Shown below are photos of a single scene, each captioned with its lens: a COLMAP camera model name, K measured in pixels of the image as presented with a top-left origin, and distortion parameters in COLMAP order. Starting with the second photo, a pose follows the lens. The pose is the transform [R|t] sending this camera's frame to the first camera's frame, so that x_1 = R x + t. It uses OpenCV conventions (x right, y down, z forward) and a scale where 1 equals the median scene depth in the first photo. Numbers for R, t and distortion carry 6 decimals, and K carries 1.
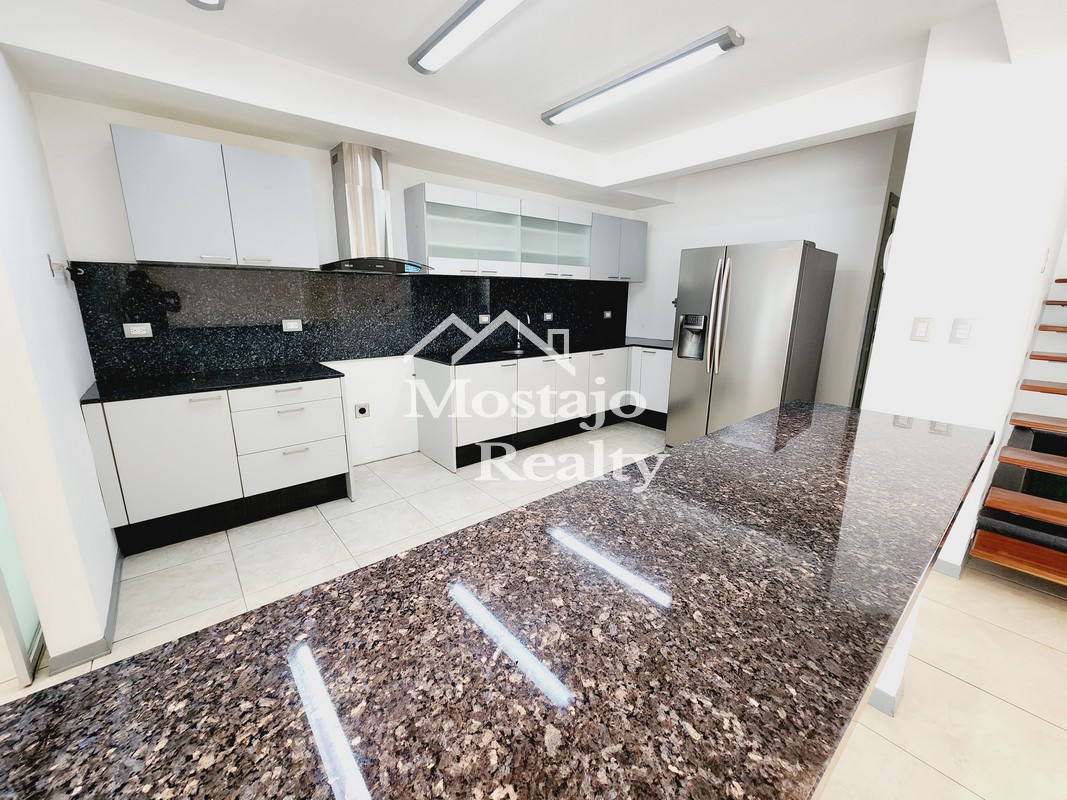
lens RADIAL K [[437.1, 0, 531.4], [0, 437.1, 399.8], [0, 0, 1]] dist [0.002361, 0.000194]
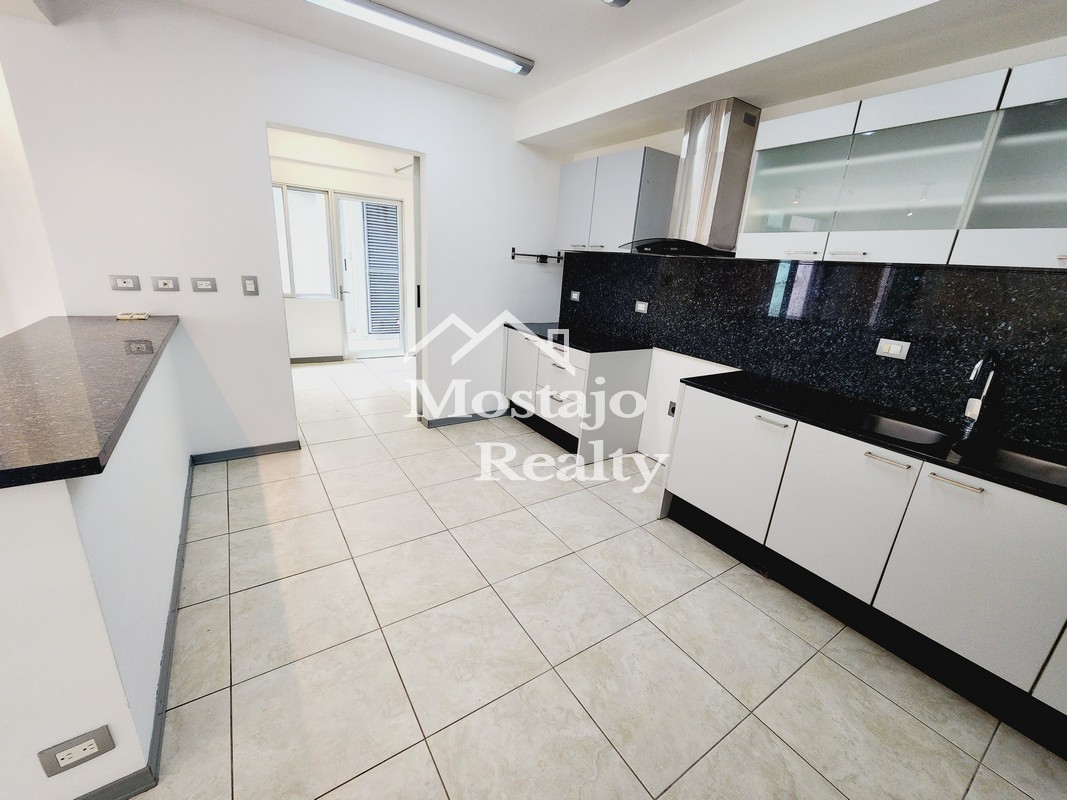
lens RADIAL K [[437.1, 0, 531.9], [0, 437.1, 399.0], [0, 0, 1]] dist [0.002361, 0.000194]
pose [[-0.103201, 0.289862, -0.951488, 0.473273], [-0.295091, 0.904606, 0.307586, -0.176180], [0.949879, 0.312519, -0.007821, 0.666186]]
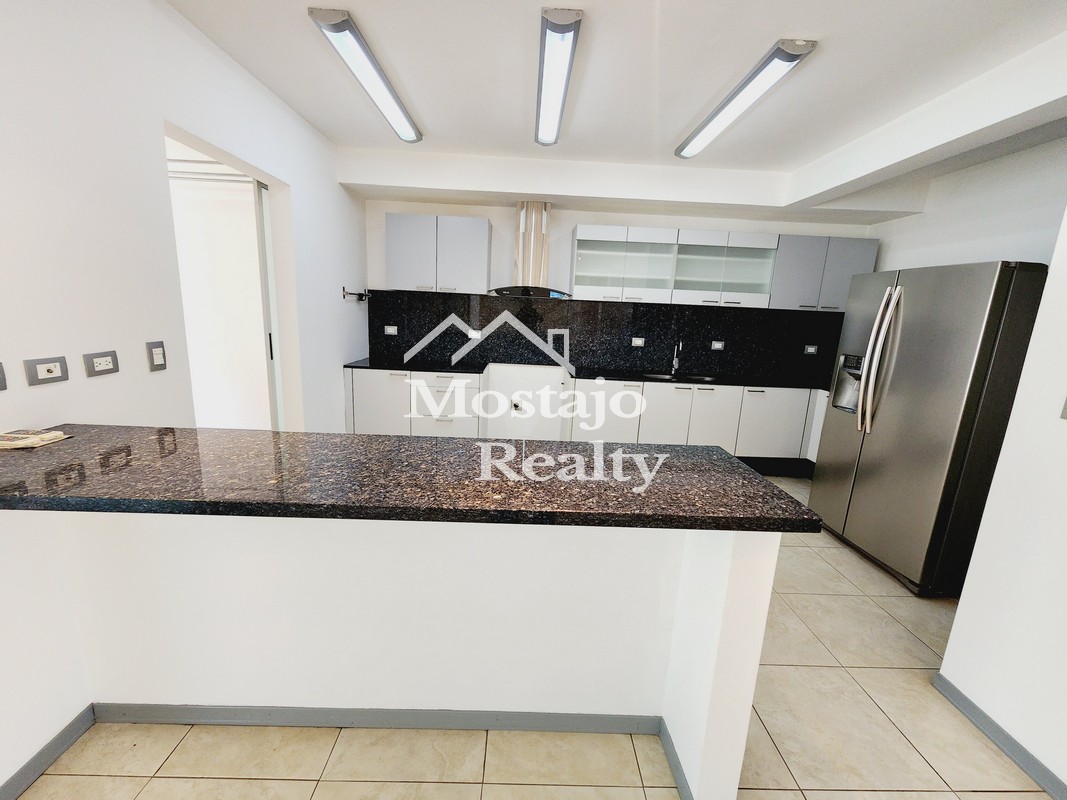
lens RADIAL K [[437.1, 0, 524.9], [0, 437.1, 396.9], [0, 0, 1]] dist [0.002361, 0.000194]
pose [[0.773244, 0.155589, -0.614724, 0.378315], [-0.186813, 0.982301, 0.013638, -0.019208], [0.605966, 0.104293, 0.788625, 0.017240]]
